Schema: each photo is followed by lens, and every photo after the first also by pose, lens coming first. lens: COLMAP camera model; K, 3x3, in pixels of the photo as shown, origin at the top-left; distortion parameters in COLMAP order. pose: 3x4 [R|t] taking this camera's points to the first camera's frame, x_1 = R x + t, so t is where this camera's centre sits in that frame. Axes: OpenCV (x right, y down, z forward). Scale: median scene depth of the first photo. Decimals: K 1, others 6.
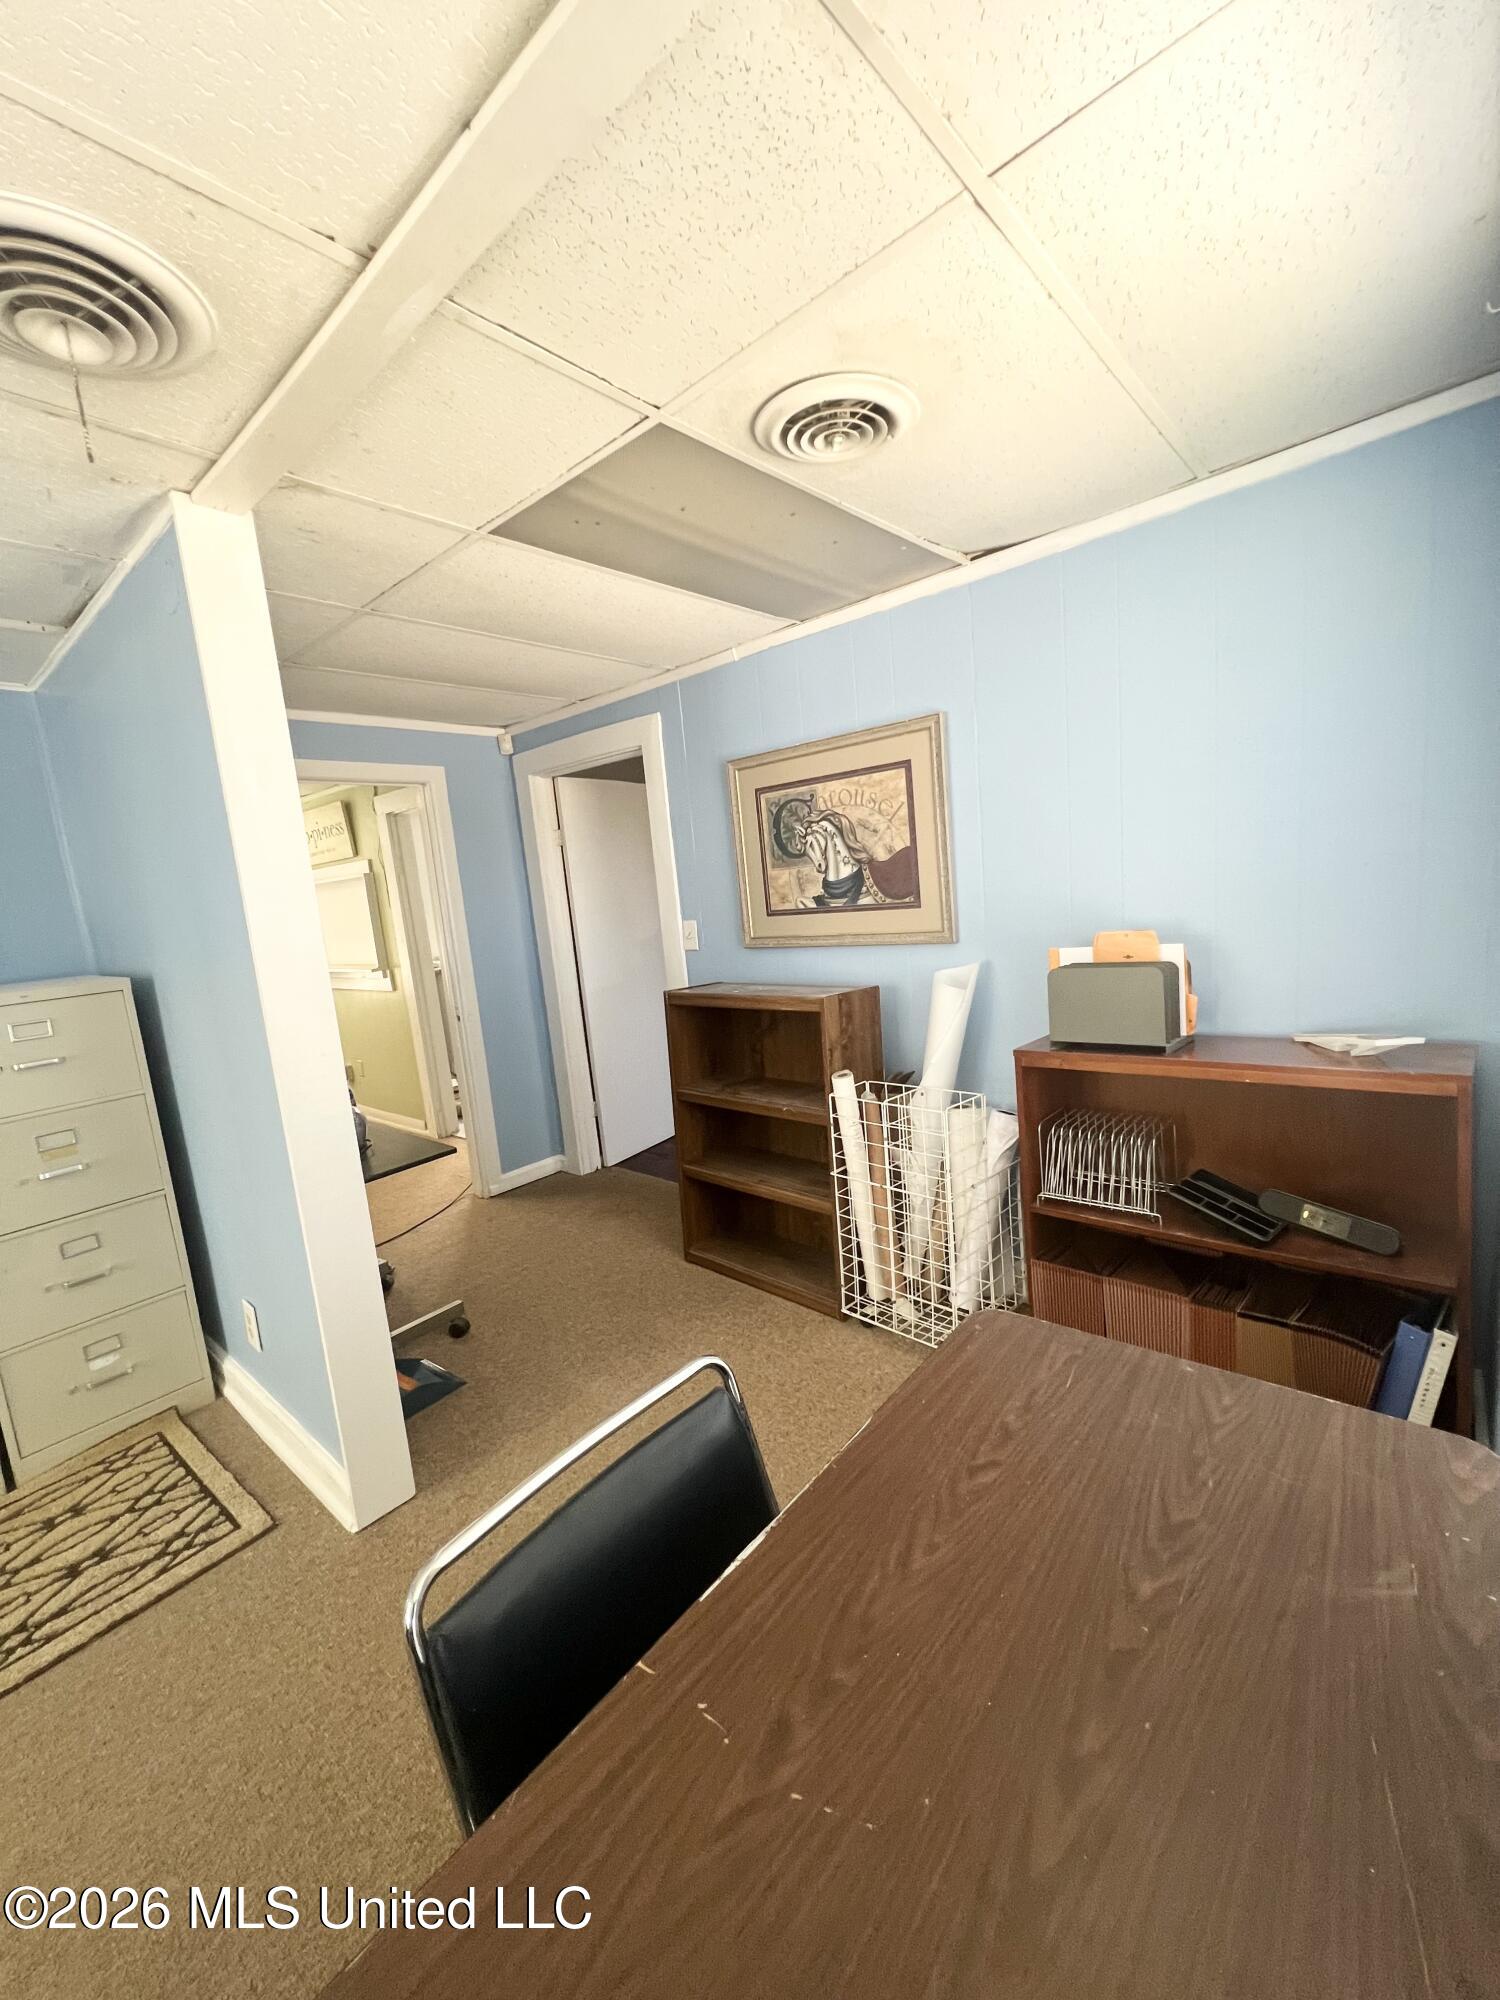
lens RADIAL K [[803.4, 0, 752.2], [0, 803.4, 1001.6], [0, 0, 1]] dist [0.002136, -0.000267]
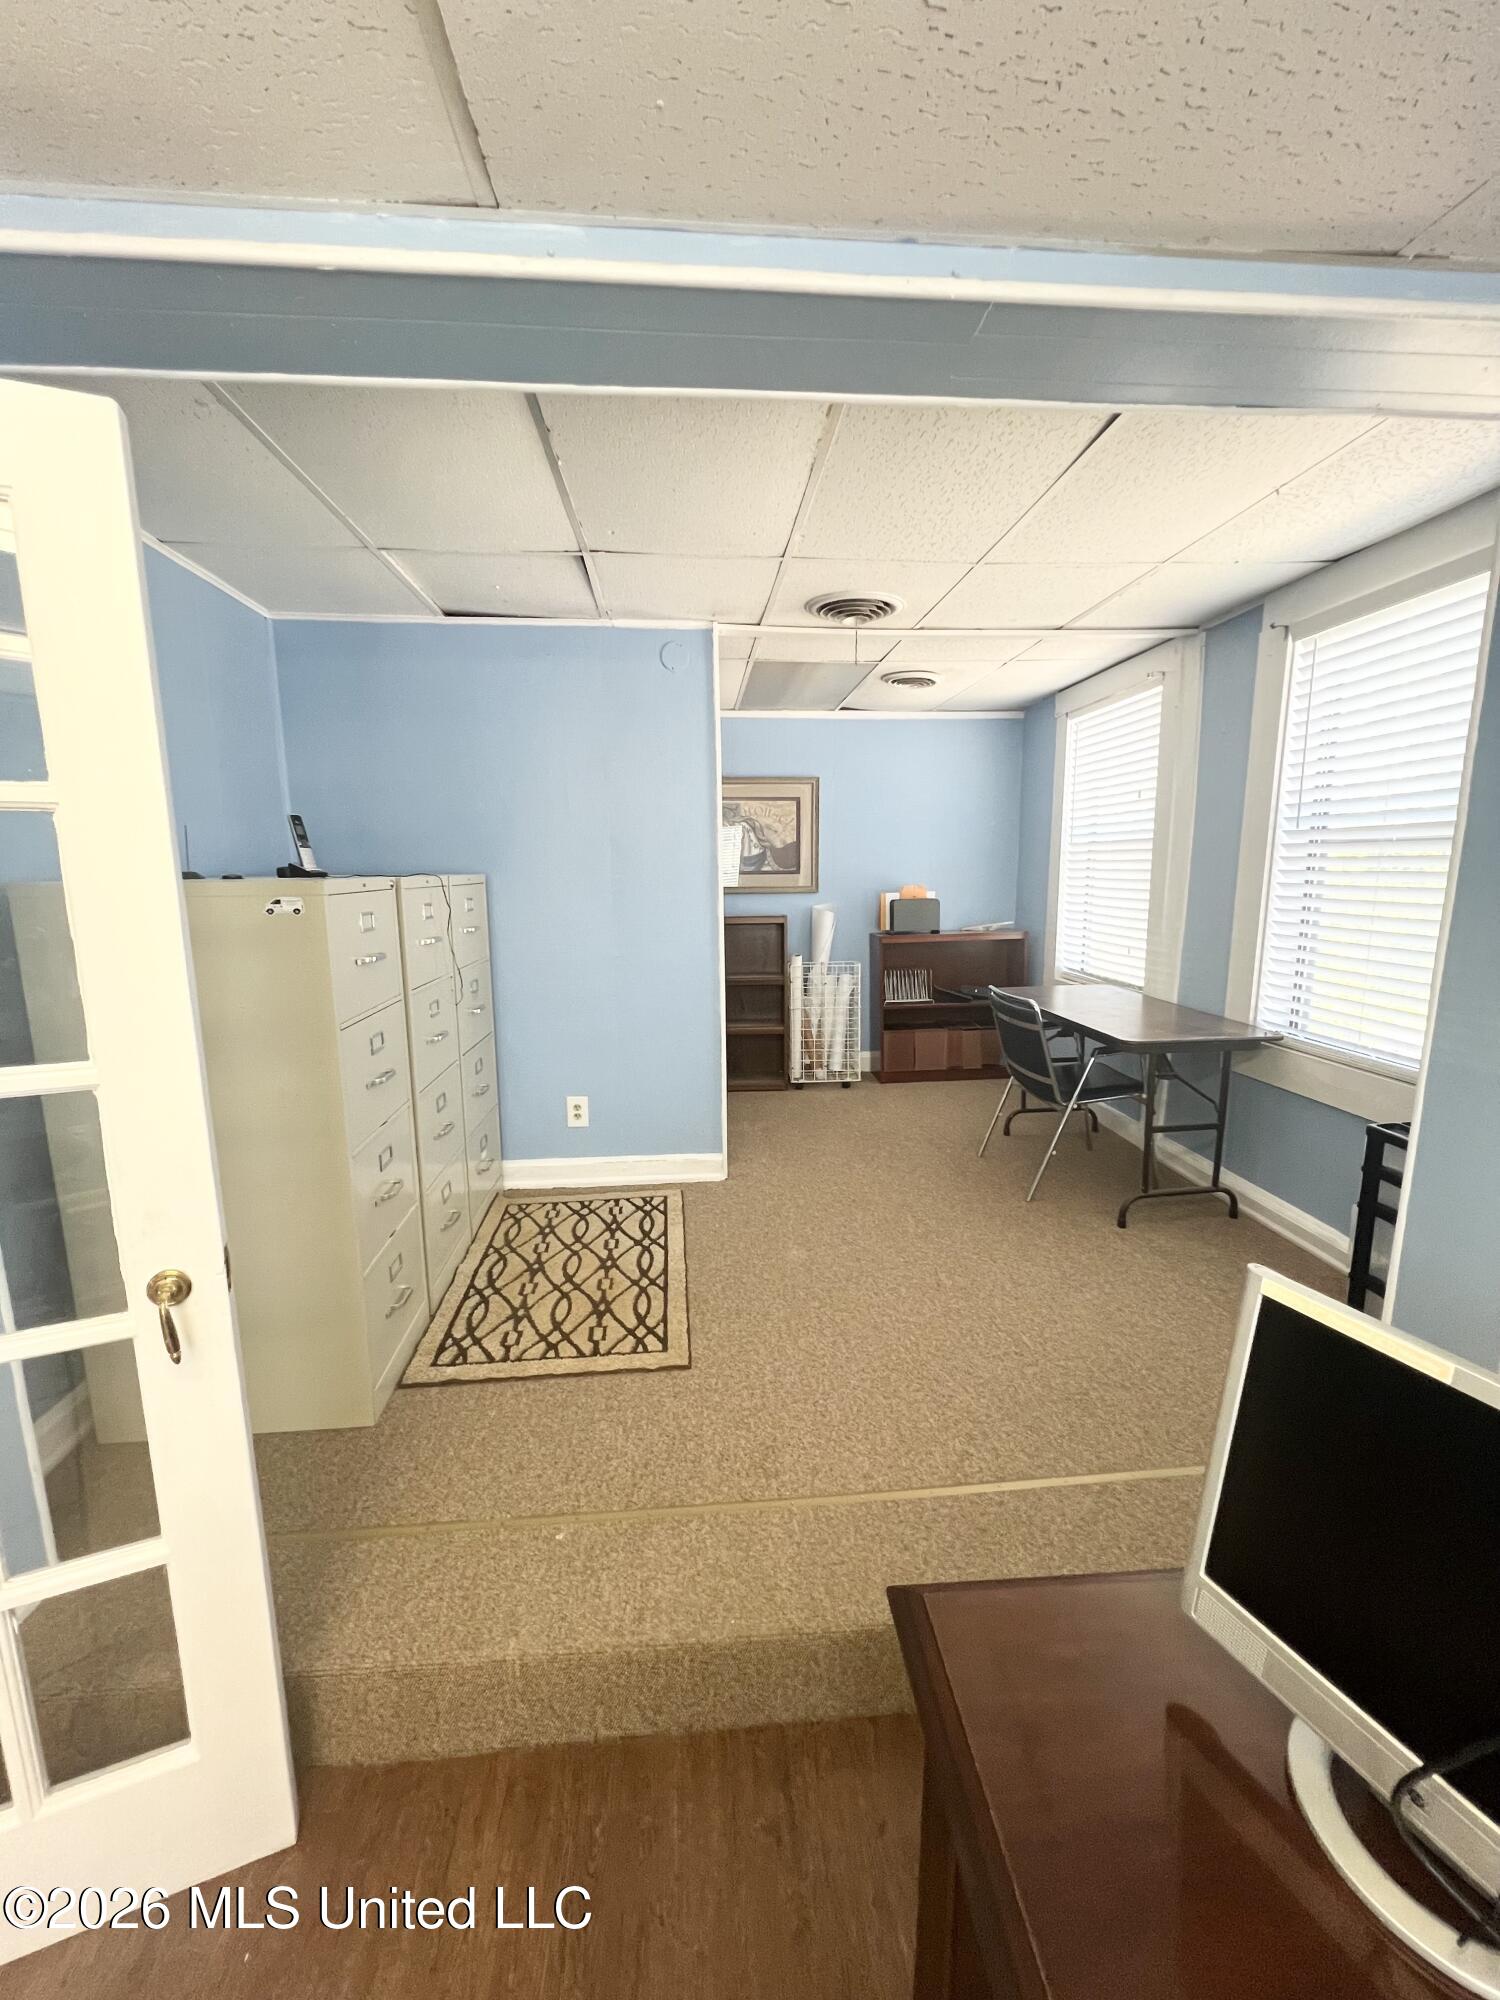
lens RADIAL K [[803.4, 0, 750.7], [0, 803.4, 999.8], [0, 0, 1]] dist [0.002136, -0.000267]
pose [[0.698731, -0.036587, 0.714449, -1.357795], [0.051516, 0.998672, 0.000759, 0.191047], [-0.713528, 0.036276, 0.699687, -0.273975]]
